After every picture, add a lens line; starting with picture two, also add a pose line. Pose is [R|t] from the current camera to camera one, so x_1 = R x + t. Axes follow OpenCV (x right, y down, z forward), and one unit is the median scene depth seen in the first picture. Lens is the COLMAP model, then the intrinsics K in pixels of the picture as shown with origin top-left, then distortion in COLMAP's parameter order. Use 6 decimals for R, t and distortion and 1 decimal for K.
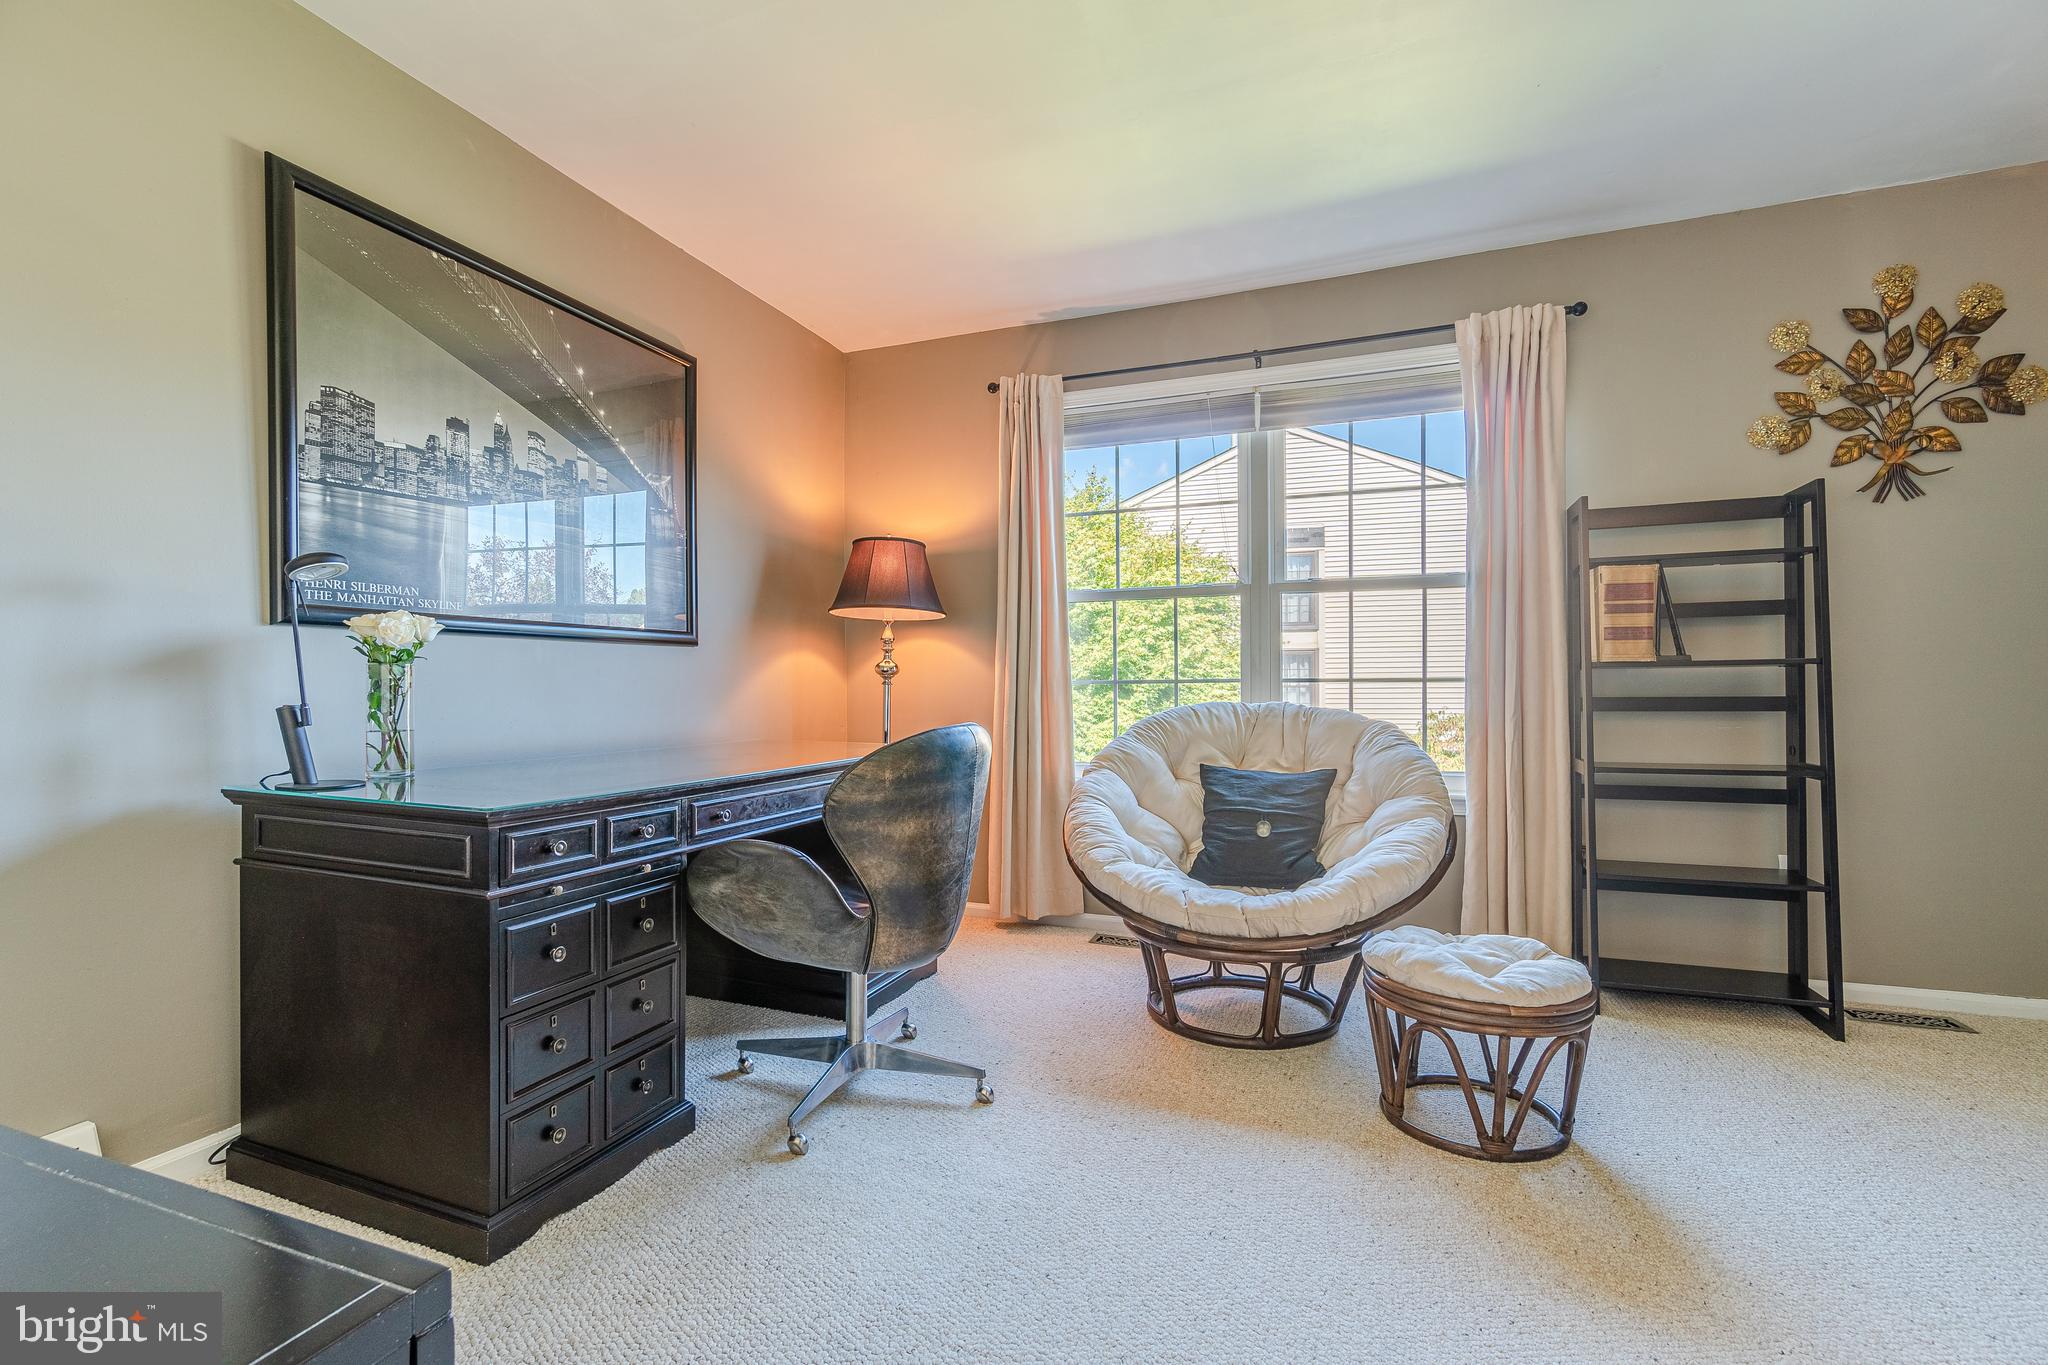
lens RADIAL K [[885.5, 0, 1010.1], [0, 885.5, 684.7], [0, 0, 1]] dist [-0.002365, 0.000917]
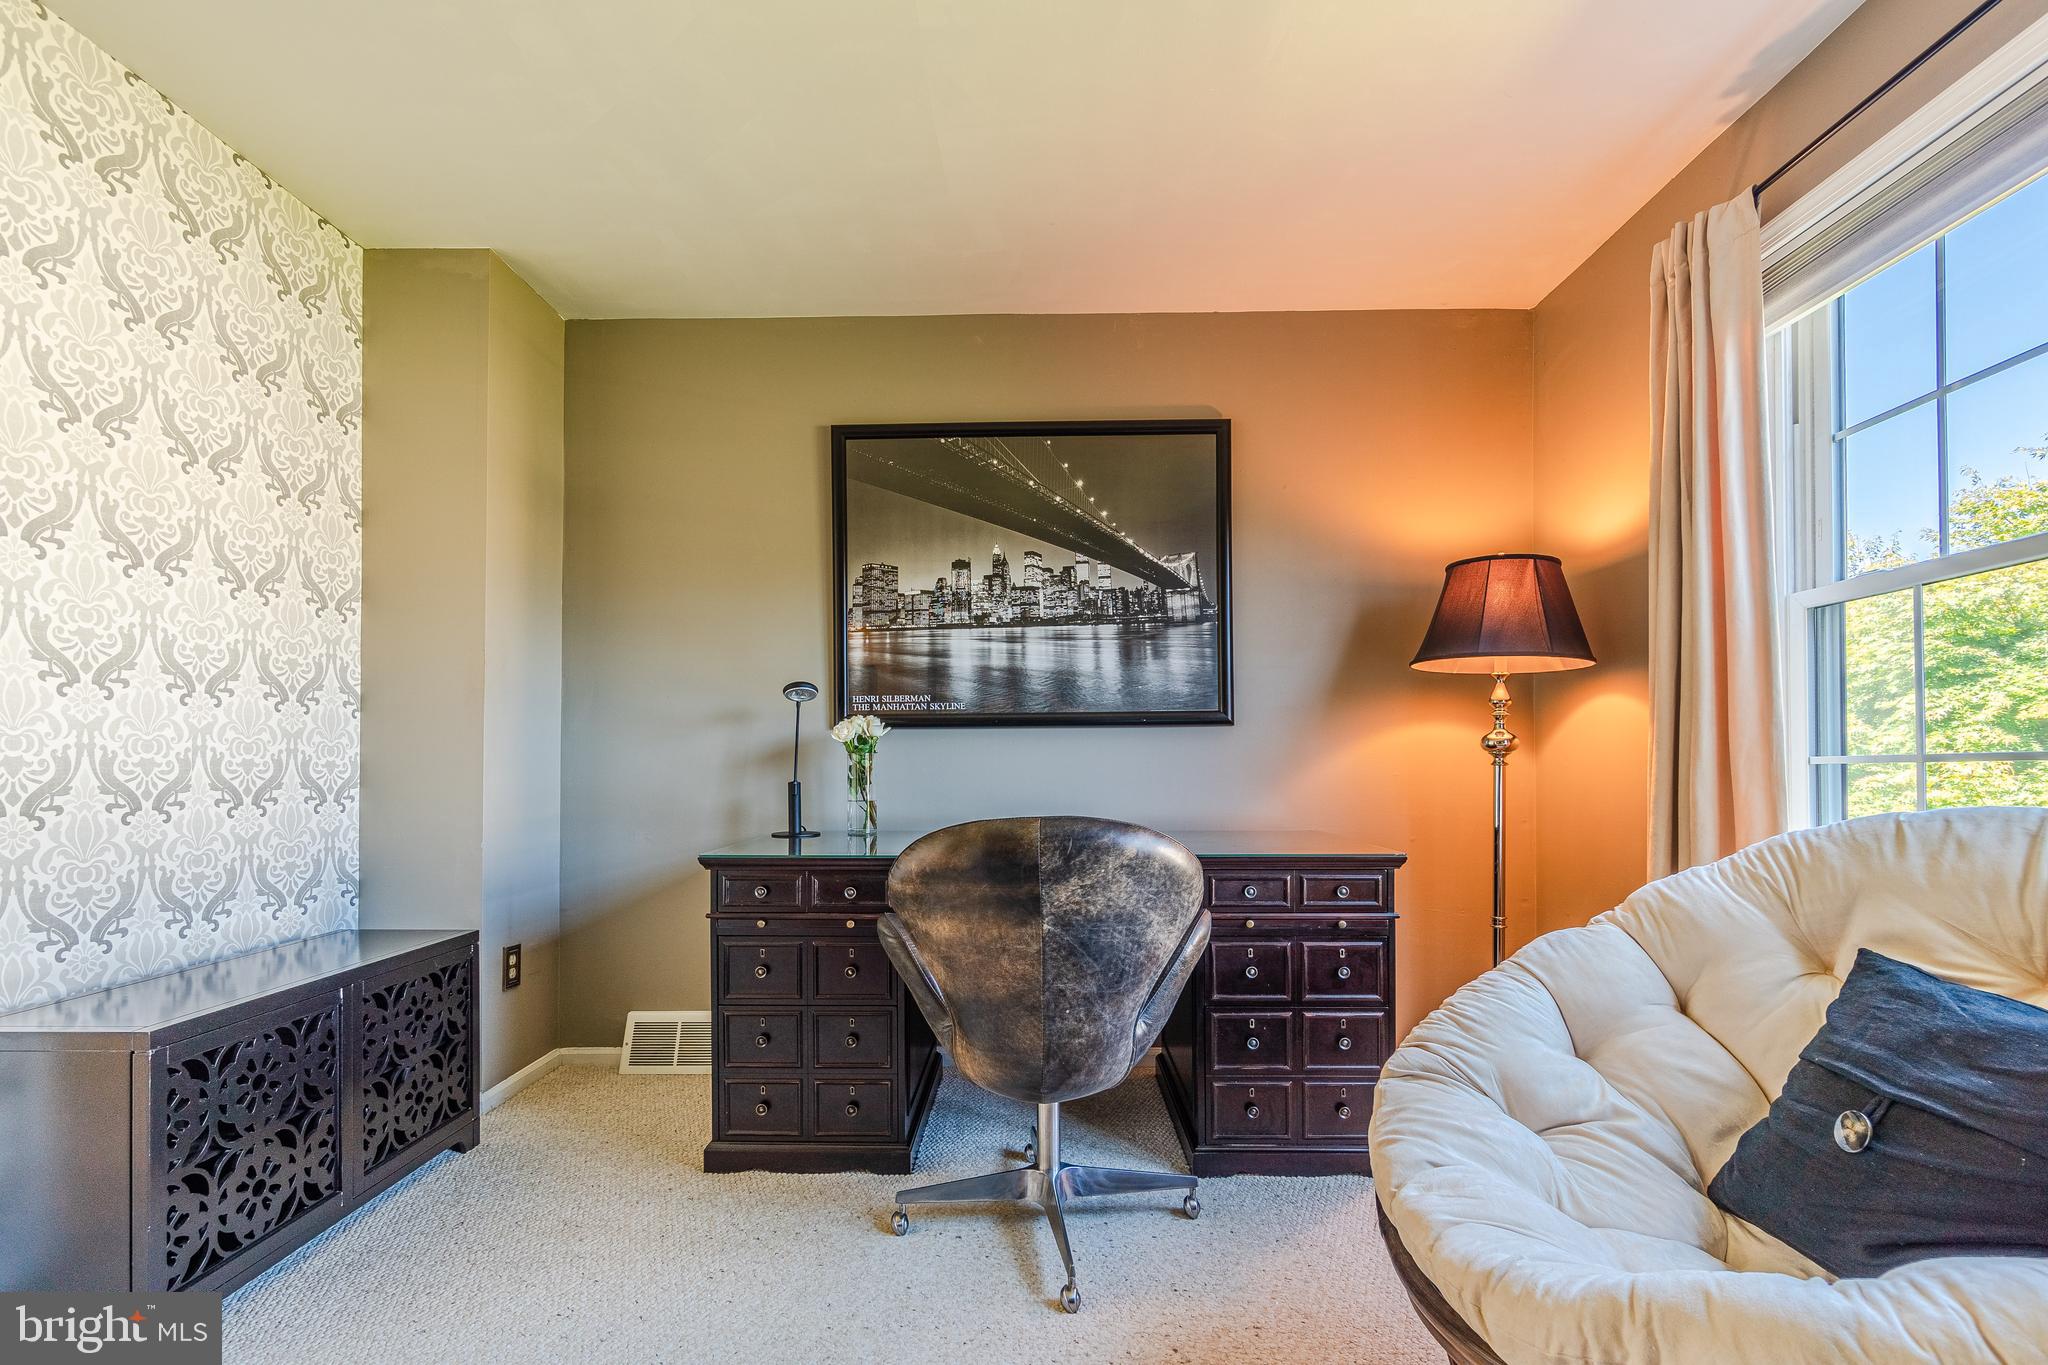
lens RADIAL K [[904.8, 0, 1026.1], [0, 904.8, 760.6], [0, 0, 1]] dist [-0.001844, -0.000084]
pose [[0.366299, -0.008503, -0.930458, 0.523016], [0.004956, 0.999962, -0.007187, -0.000190], [0.930484, -0.001978, 0.366327, 0.509035]]
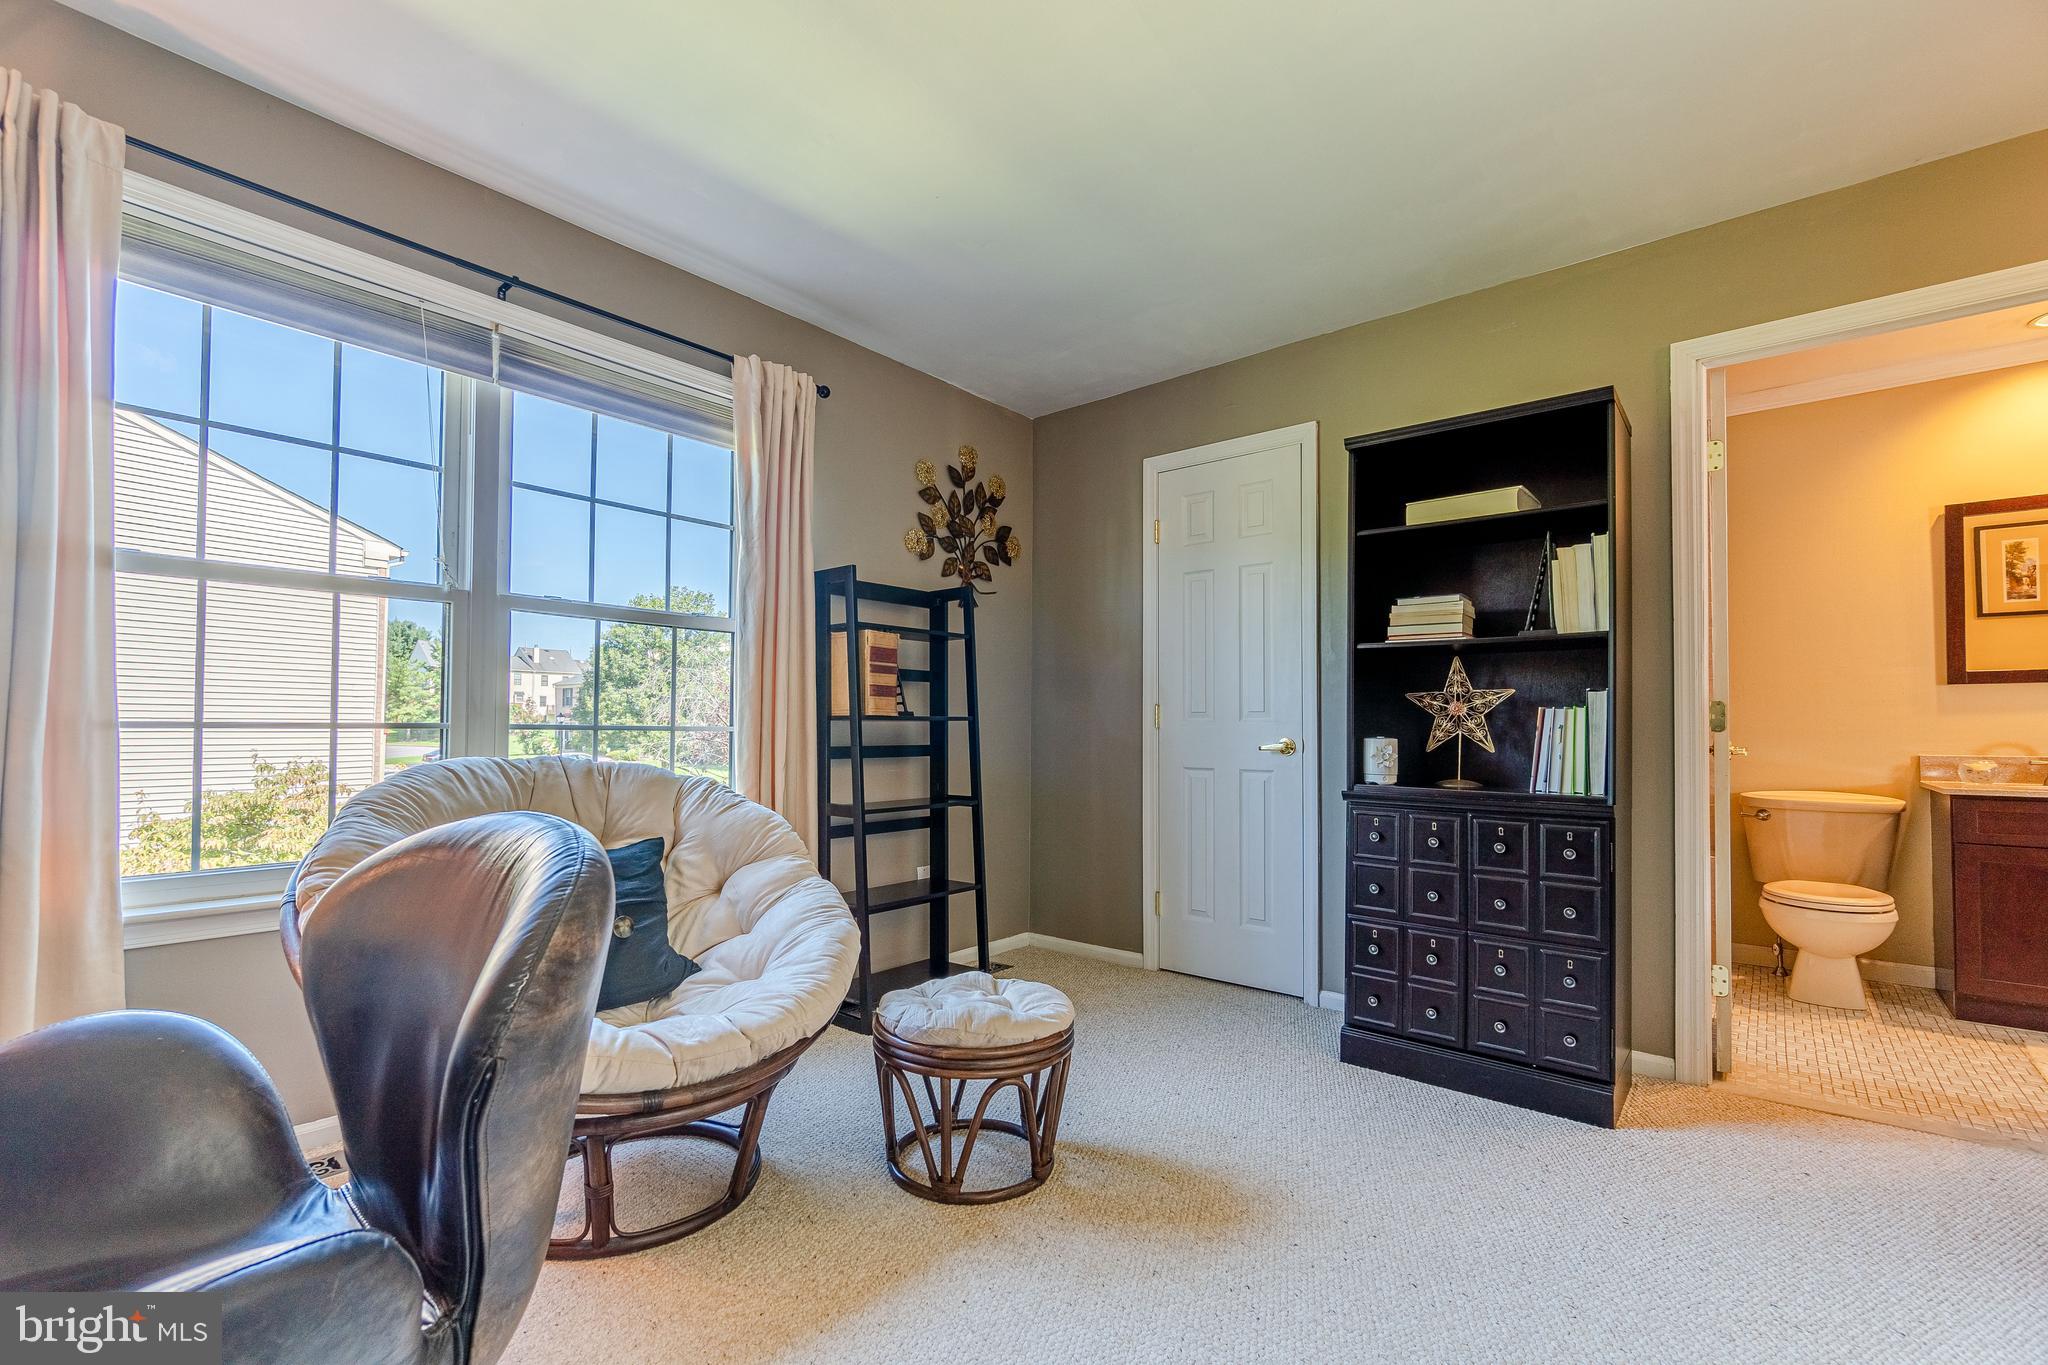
lens RADIAL K [[885.5, 0, 1031.5], [0, 885.5, 700.2], [0, 0, 1]] dist [-0.002365, 0.000917]
pose [[0.320340, 0.039088, 0.946496, -0.331727], [-0.010734, 0.999234, -0.037633, -0.004583], [-0.947242, 0.001895, 0.320514, 0.448250]]
